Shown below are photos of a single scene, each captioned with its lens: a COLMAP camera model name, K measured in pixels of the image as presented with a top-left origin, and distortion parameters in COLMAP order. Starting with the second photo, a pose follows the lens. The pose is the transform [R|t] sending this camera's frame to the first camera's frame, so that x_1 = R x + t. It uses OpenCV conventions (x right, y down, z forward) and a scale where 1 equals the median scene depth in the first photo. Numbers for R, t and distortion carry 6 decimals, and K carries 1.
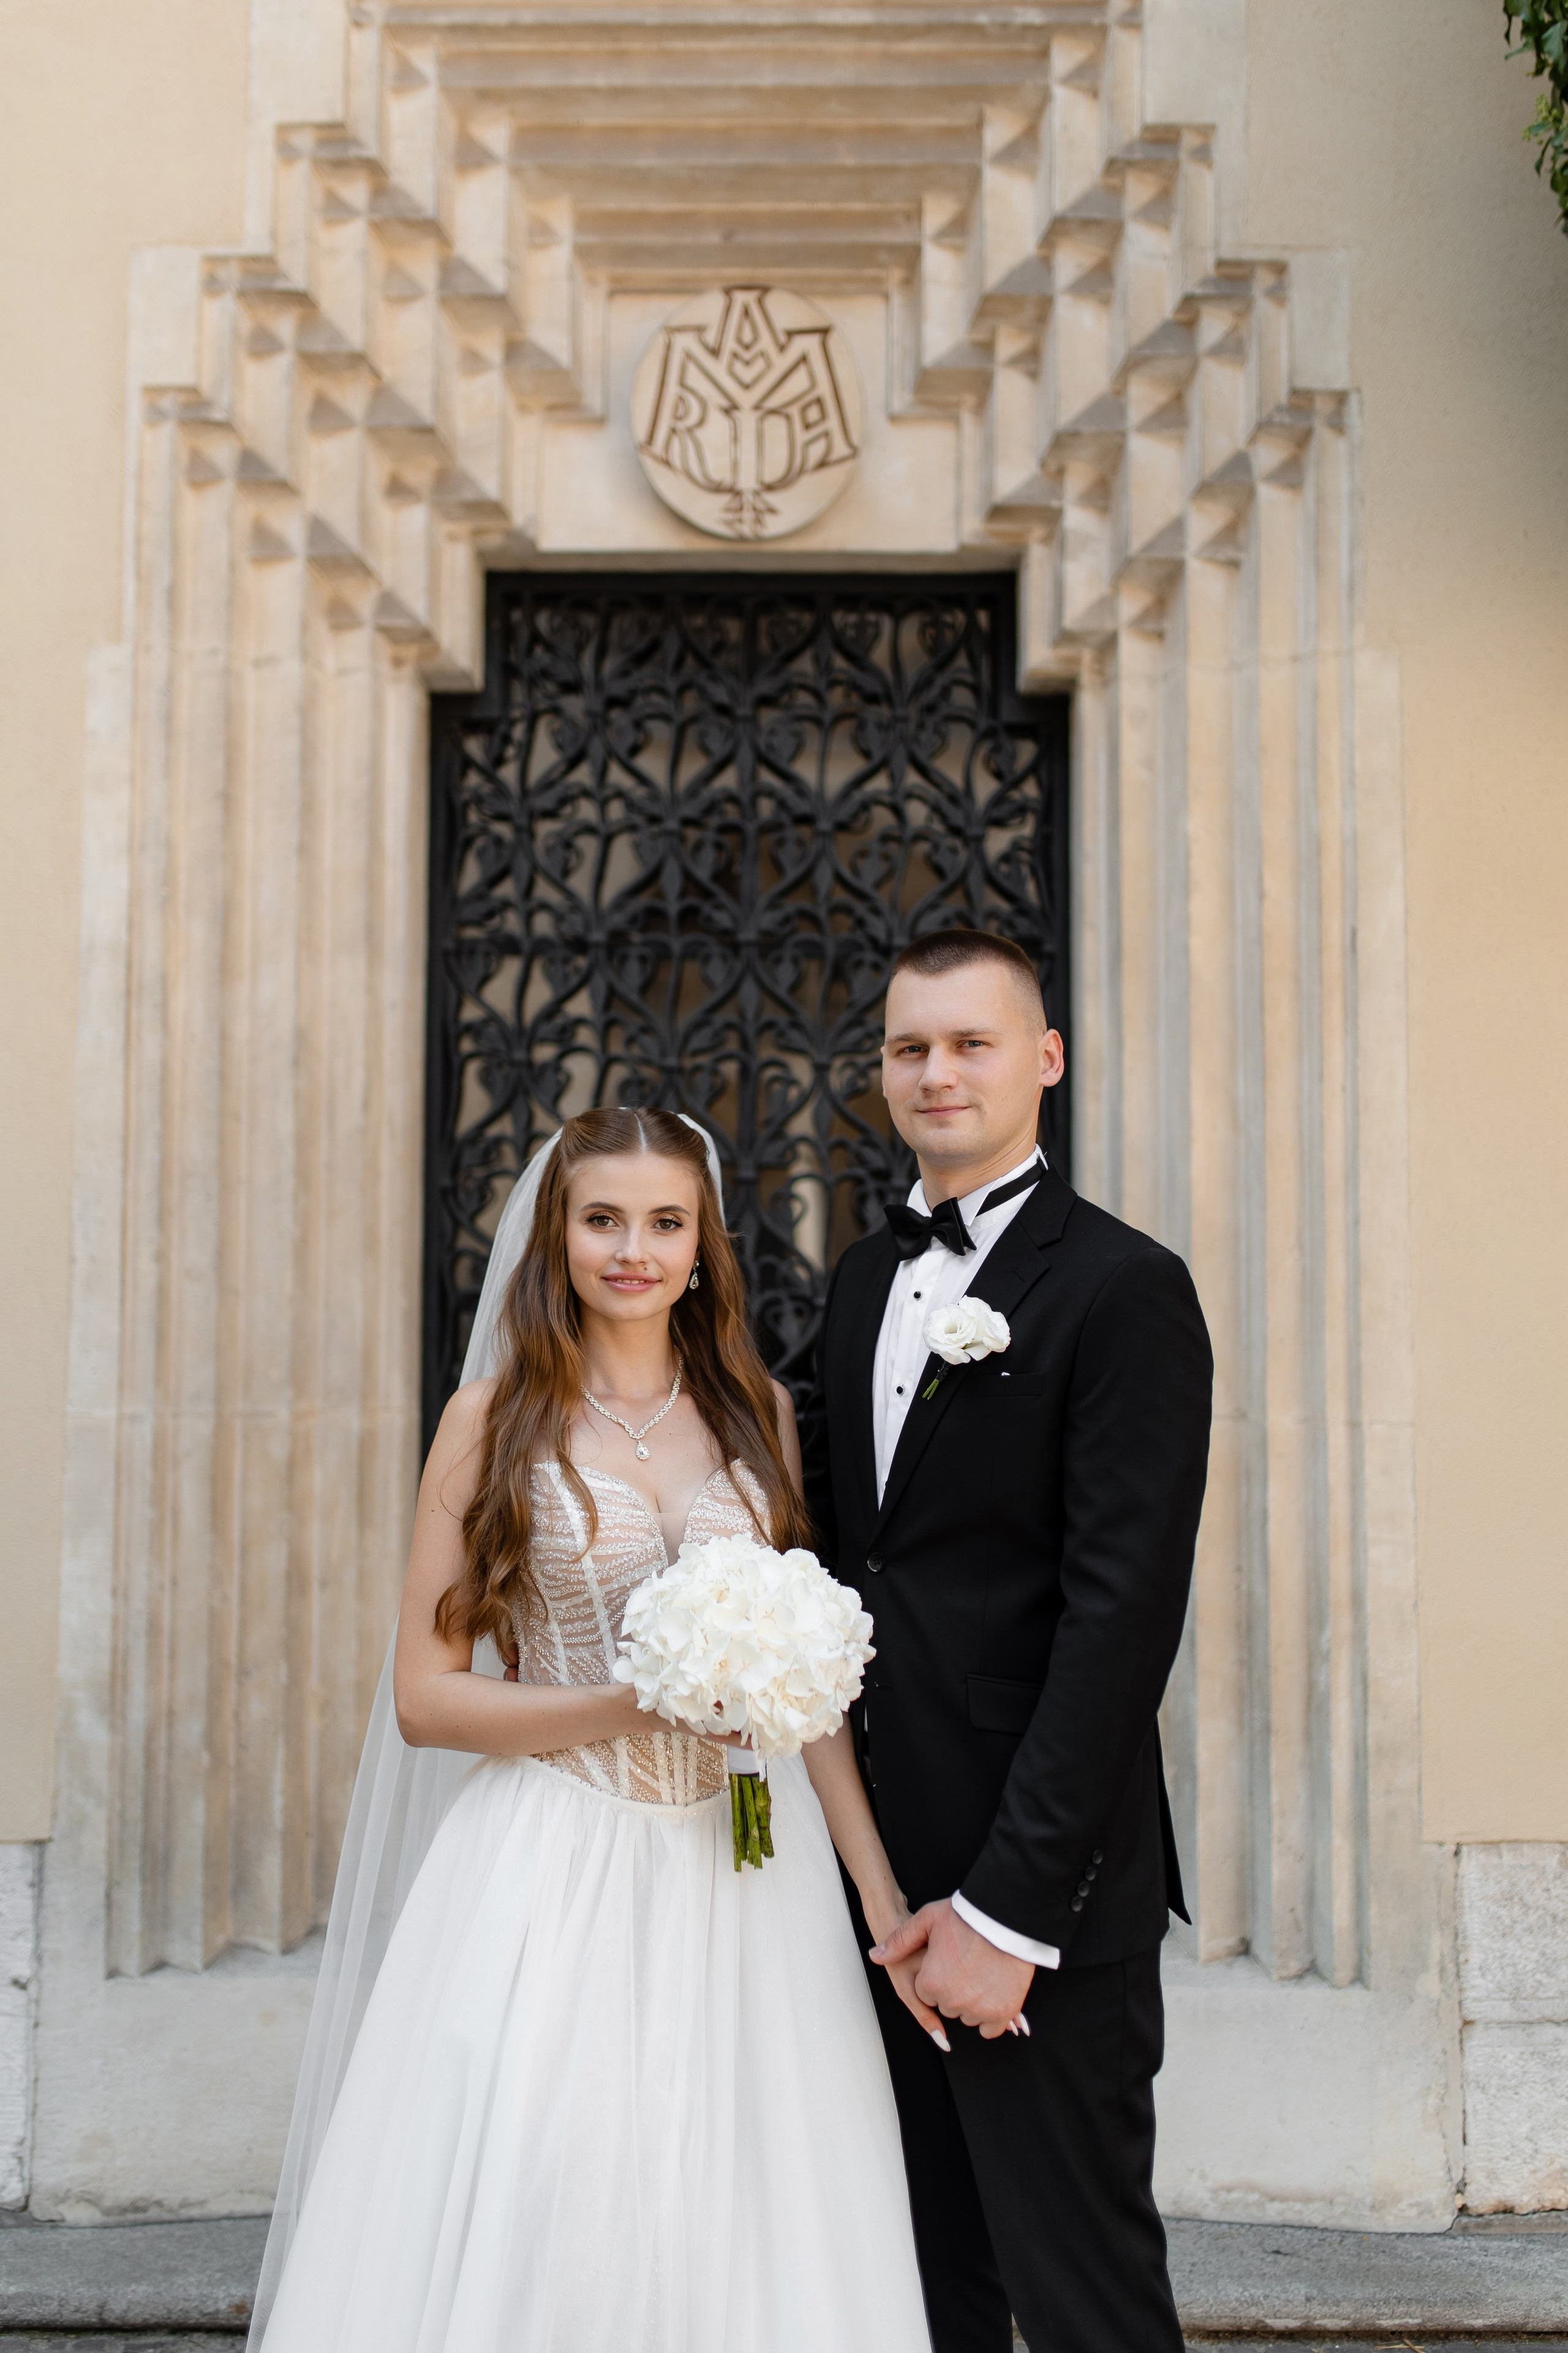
lens RADIAL K [[2536.4, 0, 782.2], [0, 2536.4, 1192.8], [0, 0, 1]] dist [-0.000311, 0.000000]
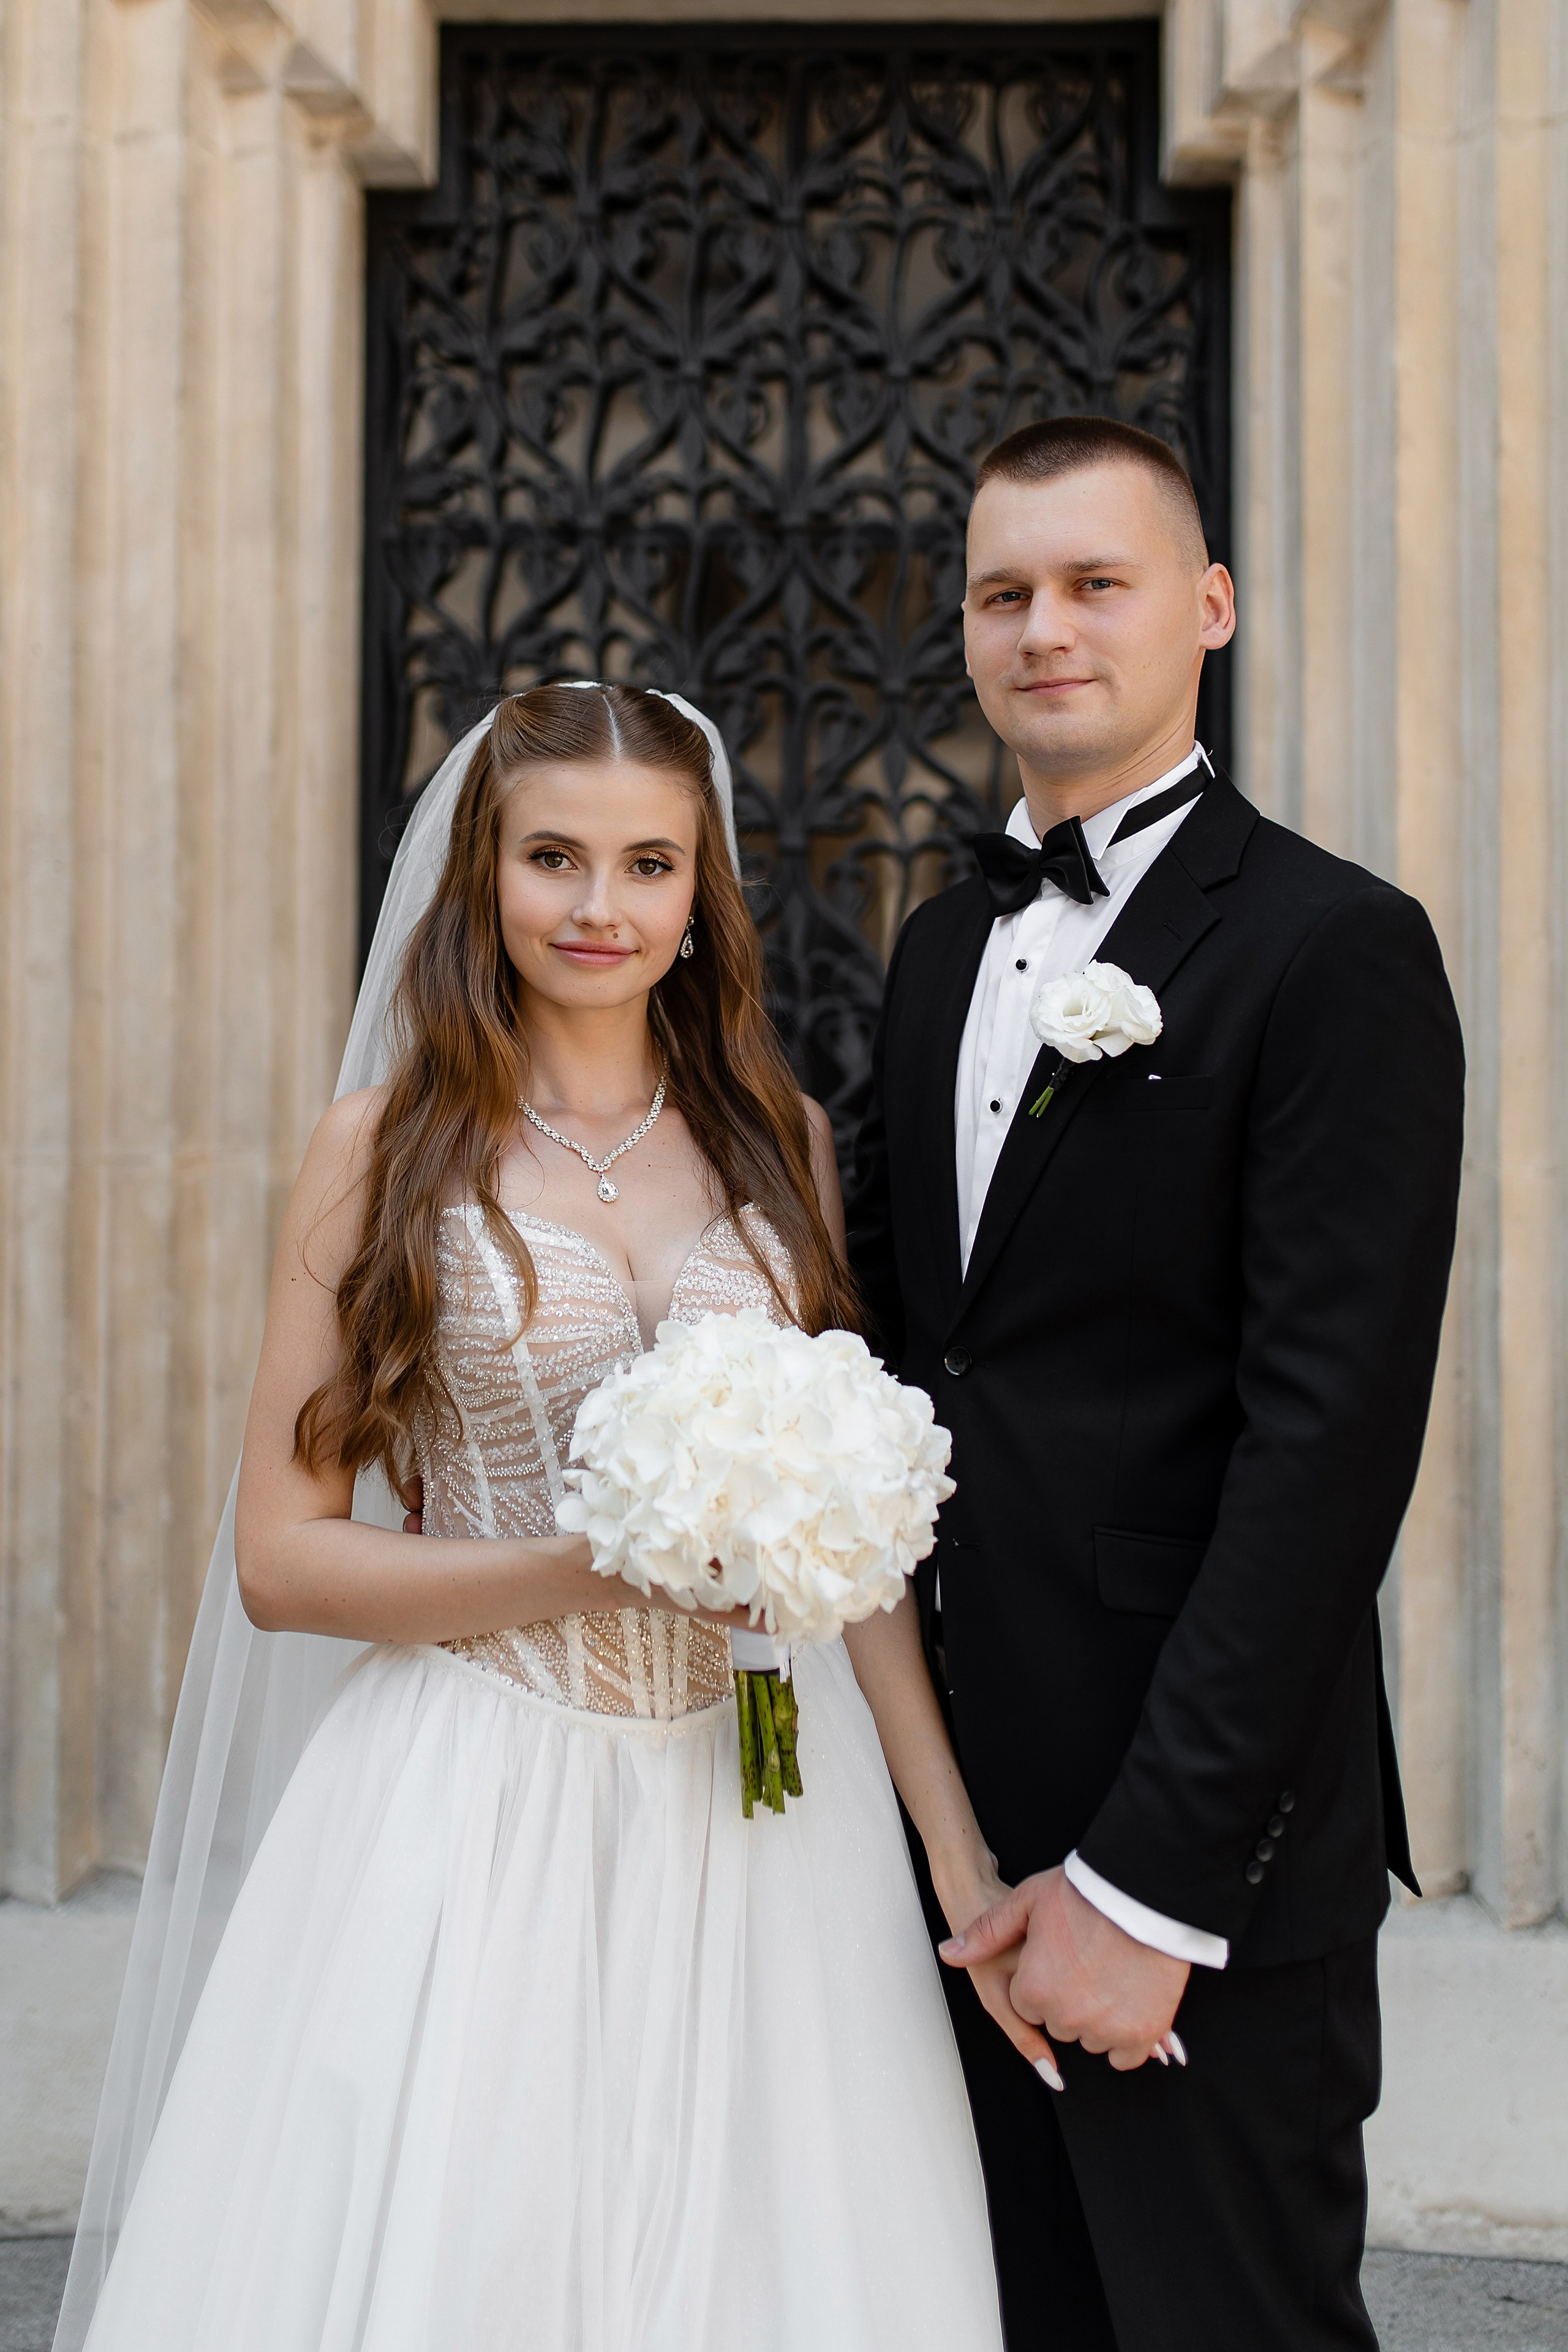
lens RADIAL K [[2926.5, 0, 803.4], [0, 2926.5, 1046.0], [0, 0, 1]] dist [-0.007033, 0.000000]
pose [[0.999709, 0.000885, -0.024090, 0.010479], [-0.000062, 0.999418, 0.034120, 0.024716], [0.024106, -0.034109, 0.999127, 0.152299]]
